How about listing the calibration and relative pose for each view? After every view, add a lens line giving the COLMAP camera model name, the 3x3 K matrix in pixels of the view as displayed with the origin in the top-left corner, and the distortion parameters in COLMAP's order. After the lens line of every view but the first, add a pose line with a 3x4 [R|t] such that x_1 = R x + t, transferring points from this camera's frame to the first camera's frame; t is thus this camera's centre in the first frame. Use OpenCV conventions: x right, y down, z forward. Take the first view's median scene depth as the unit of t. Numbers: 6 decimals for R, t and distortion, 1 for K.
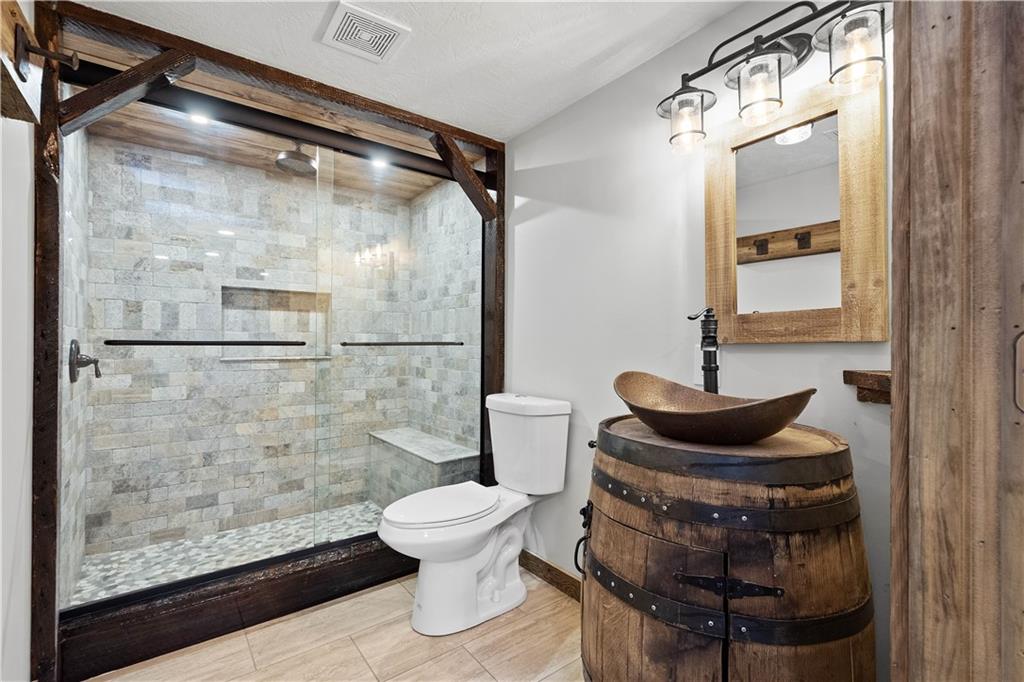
lens RADIAL K [[457.3, 0, 506.2], [0, 457.3, 340.6], [0, 0, 1]] dist [0.013609, -0.003880]
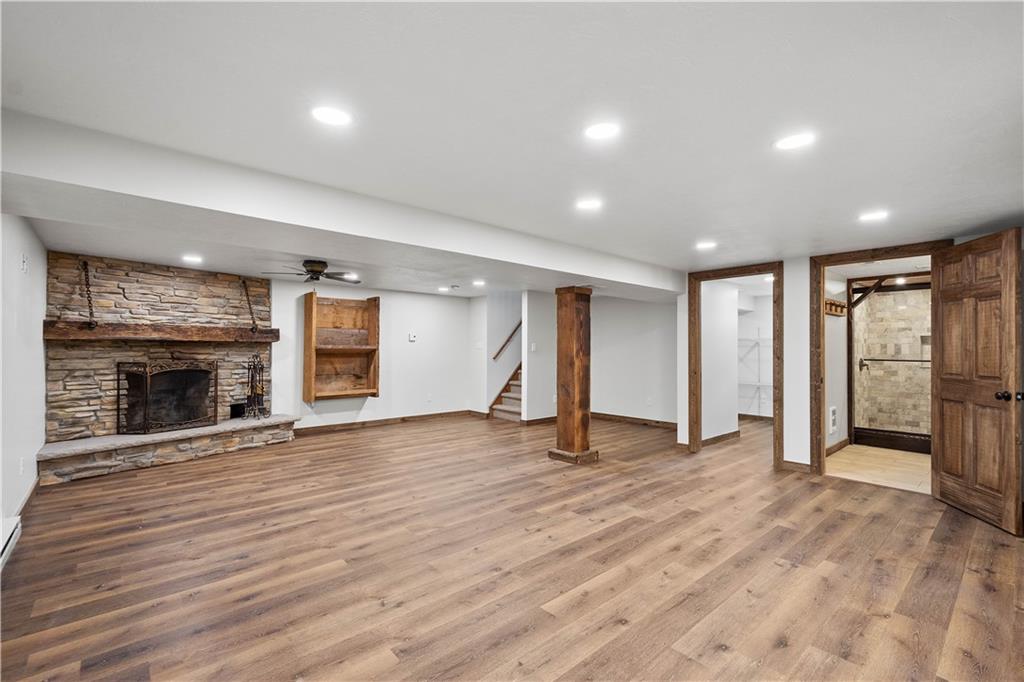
lens RADIAL K [[457.3, 0, 507.4], [0, 457.3, 343.2], [0, 0, 1]] dist [0.013609, -0.003880]
pose [[0.093142, -0.010679, -0.995596, 1.684478], [0.001528, 0.999943, -0.010583, -0.062898], [0.995652, -0.000536, 0.093153, -1.465747]]
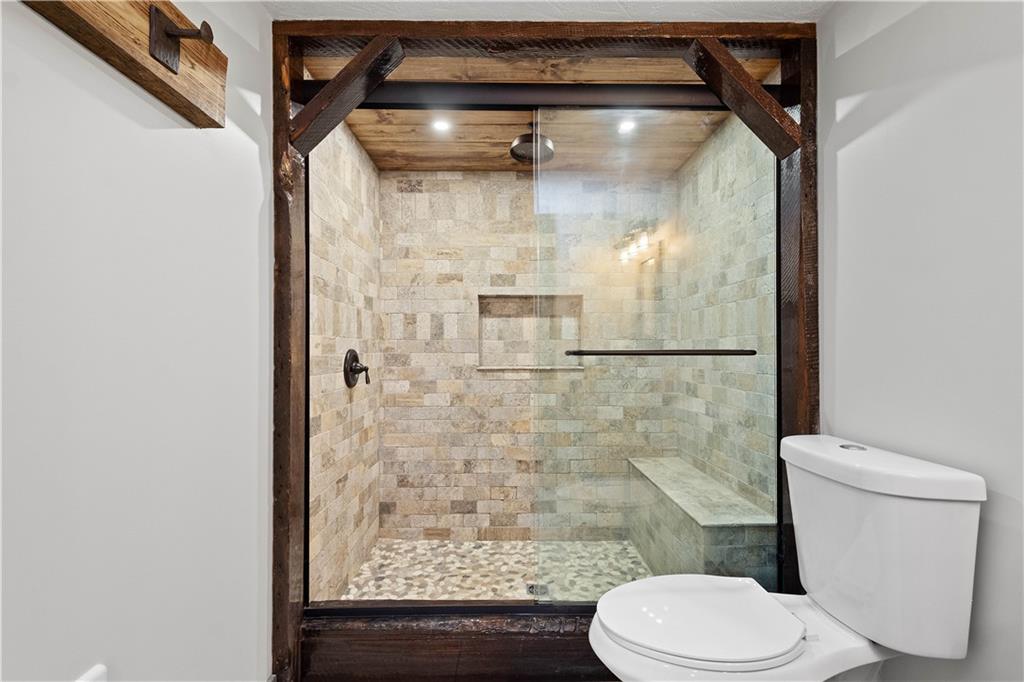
lens RADIAL K [[457.3, 0, 506.0], [0, 457.3, 345.0], [0, 0, 1]] dist [0.013609, -0.003880]
pose [[0.809004, -0.011460, -0.587692, 0.017066], [0.006899, 0.999926, -0.010002, 0.000955], [0.587763, 0.004037, 0.809023, 0.241654]]
